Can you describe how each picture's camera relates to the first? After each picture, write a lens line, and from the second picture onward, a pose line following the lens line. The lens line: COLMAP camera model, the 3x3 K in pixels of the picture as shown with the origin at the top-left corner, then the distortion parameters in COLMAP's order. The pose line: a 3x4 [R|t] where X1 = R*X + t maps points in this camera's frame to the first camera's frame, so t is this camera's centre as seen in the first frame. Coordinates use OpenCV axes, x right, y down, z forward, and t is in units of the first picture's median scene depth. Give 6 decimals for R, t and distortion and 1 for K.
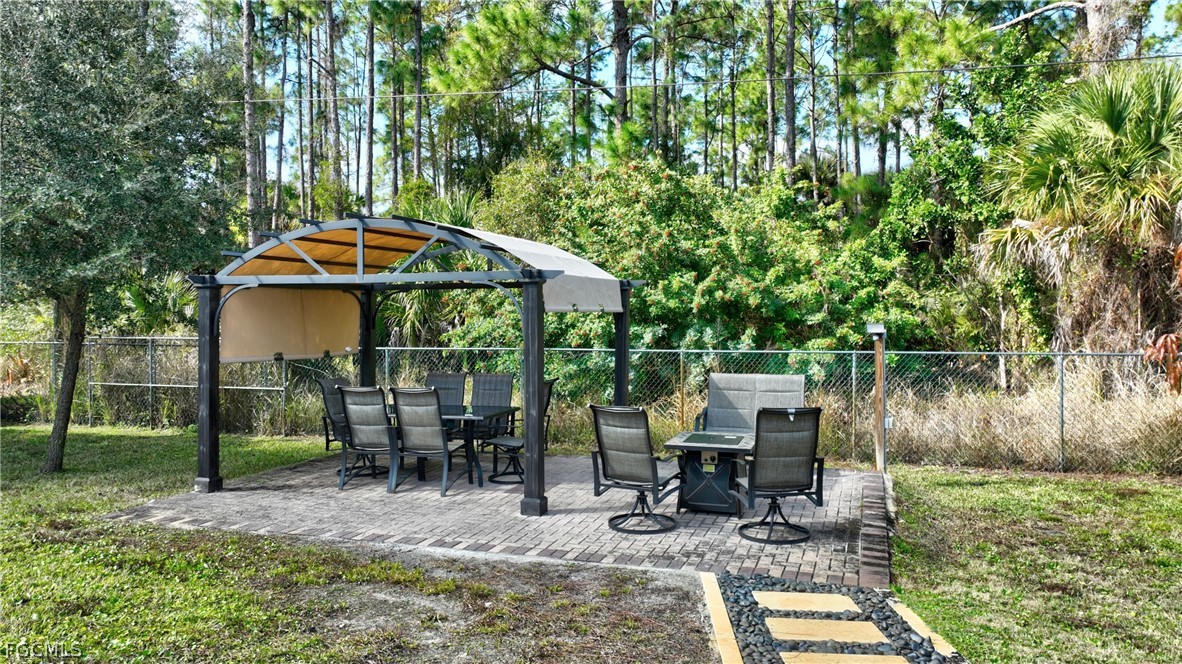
lens RADIAL K [[832.5, 0, 597.3], [0, 832.5, 333.2], [0, 0, 1]] dist [0.006025, 0.003509]
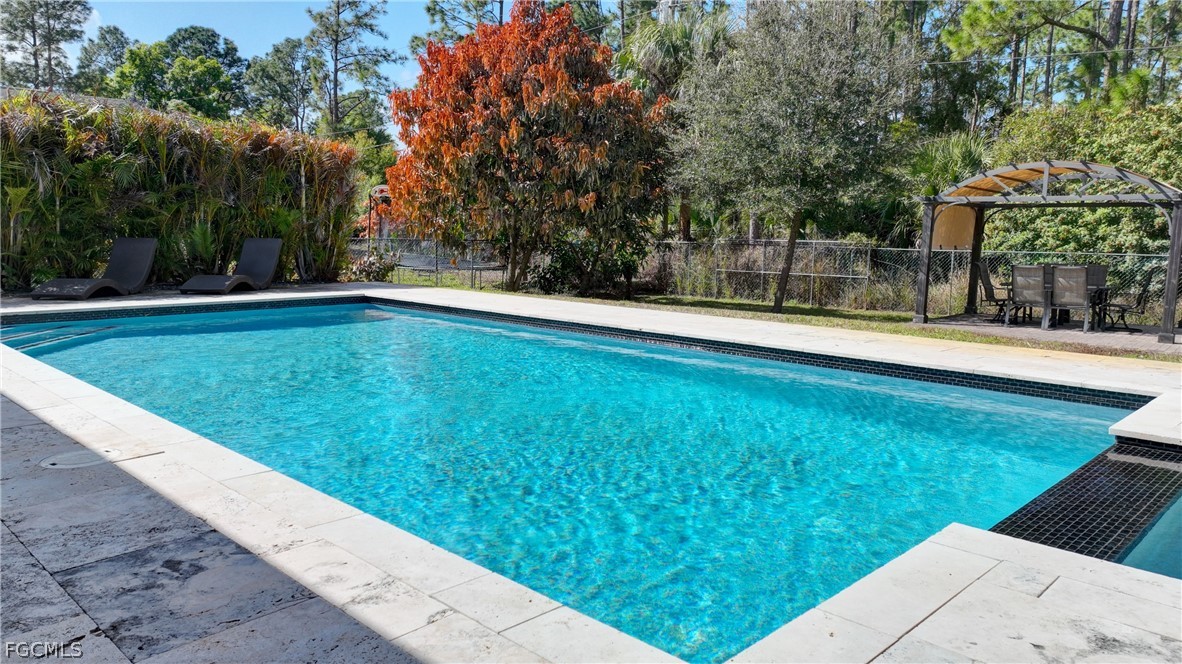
lens RADIAL K [[832.5, 0, 597.3], [0, 832.5, 333.2], [0, 0, 1]] dist [0.006025, 0.003509]
pose [[0.928929, 0.067840, -0.363989, -0.269005], [-0.035874, 0.994937, 0.093884, 0.042906], [0.368515, -0.074154, 0.926659, -0.500658]]
